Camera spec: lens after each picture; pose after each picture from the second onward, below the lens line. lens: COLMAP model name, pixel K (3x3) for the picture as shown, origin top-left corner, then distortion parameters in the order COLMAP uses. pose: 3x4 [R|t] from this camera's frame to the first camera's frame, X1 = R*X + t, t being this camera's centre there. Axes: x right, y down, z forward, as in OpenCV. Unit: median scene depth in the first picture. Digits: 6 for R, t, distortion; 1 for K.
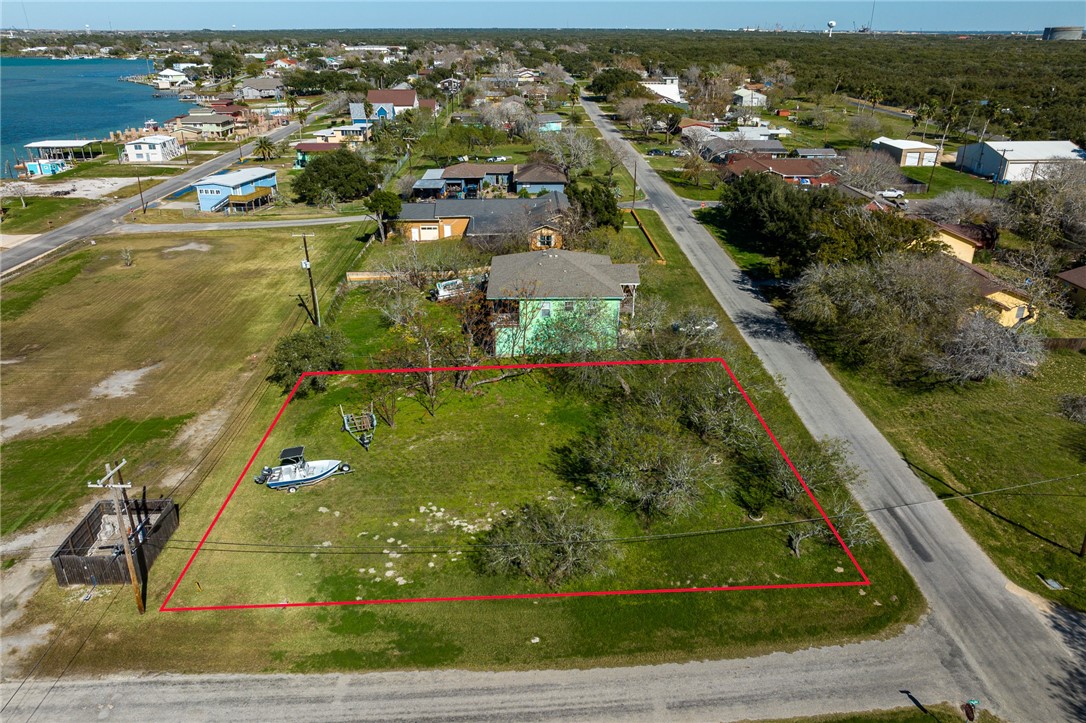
lens RADIAL K [[761.8, 0, 543.0], [0, 761.8, 361.5], [0, 0, 1]] dist [-0.014455, -0.002459]
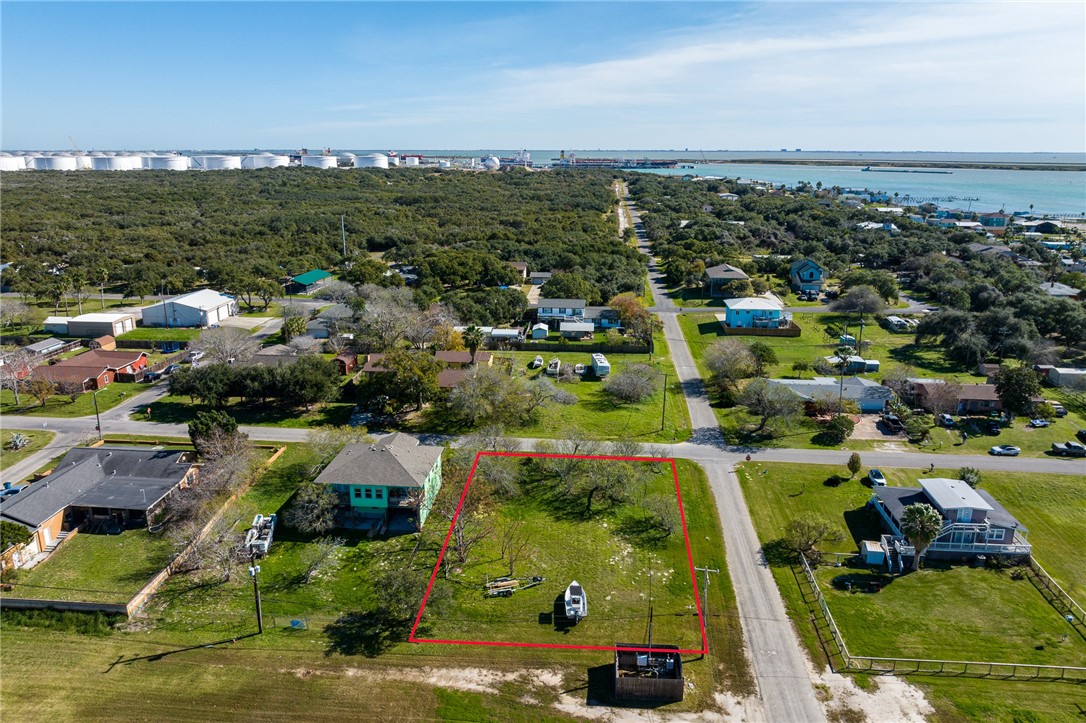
lens RADIAL K [[745.8, 0, 543.0], [0, 745.8, 361.5], [0, 0, 1]] dist [-0.005600, -0.003324]
pose [[0.112249, -0.273072, 0.955422, -1.196105], [0.398991, 0.892972, 0.208347, -0.451912], [-0.910059, 0.357818, 0.209188, 0.445632]]
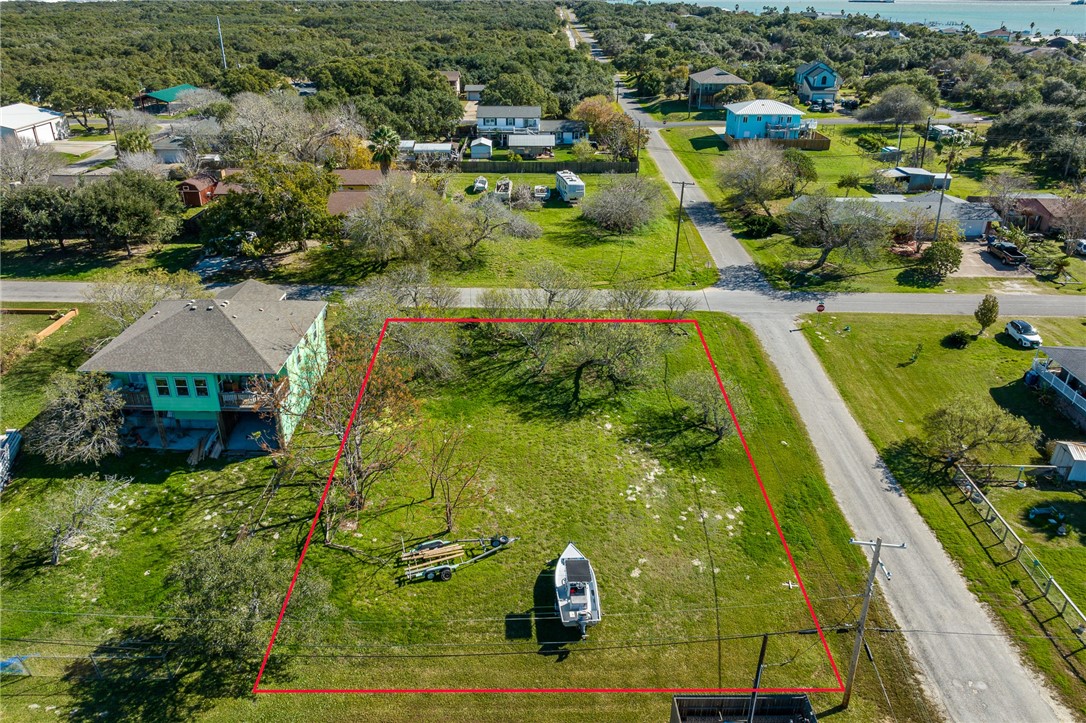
lens RADIAL K [[767.3, 0, 543.0], [0, 767.3, 361.5], [0, 0, 1]] dist [0.000201, -0.003617]
pose [[0.032592, -0.442054, 0.896396, -0.680028], [0.396757, 0.828901, 0.394344, -0.267676], [-0.917345, 0.342799, 0.202404, 0.605890]]
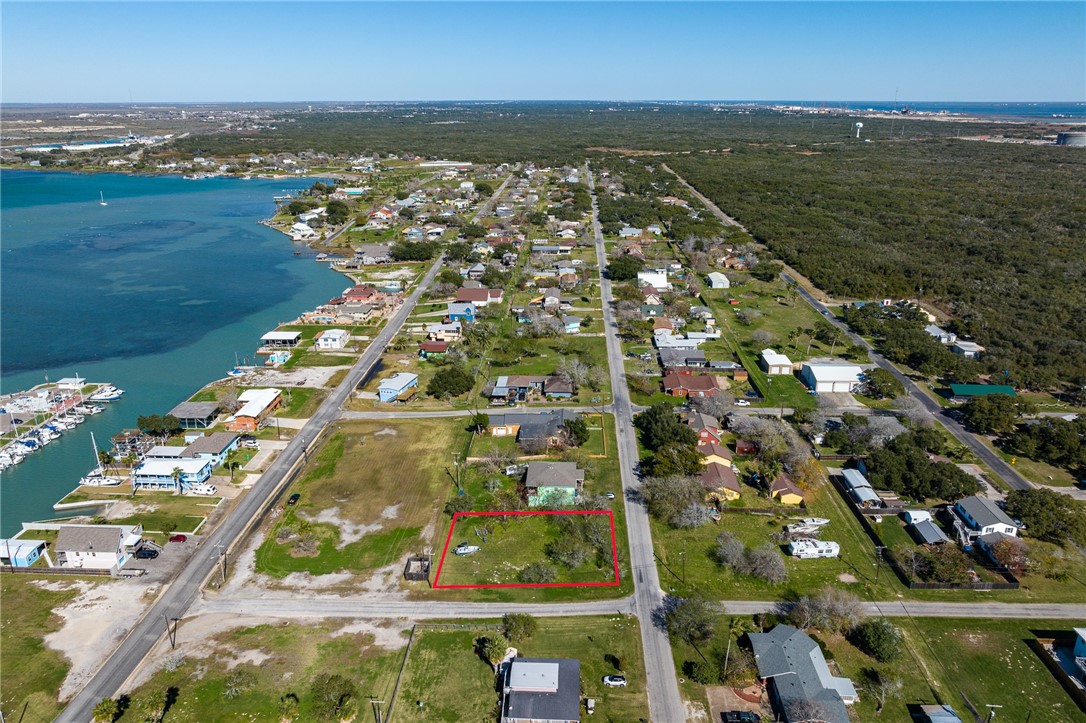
lens RADIAL K [[754.3, 0, 543.0], [0, 754.3, 361.5], [0, 0, 1]] dist [-0.002840, -0.034645]
pose [[0.997726, 0.020616, -0.064176, 0.149821], [-0.025555, 0.996694, -0.077122, -0.314843], [0.062374, 0.078586, 0.994954, -1.697258]]
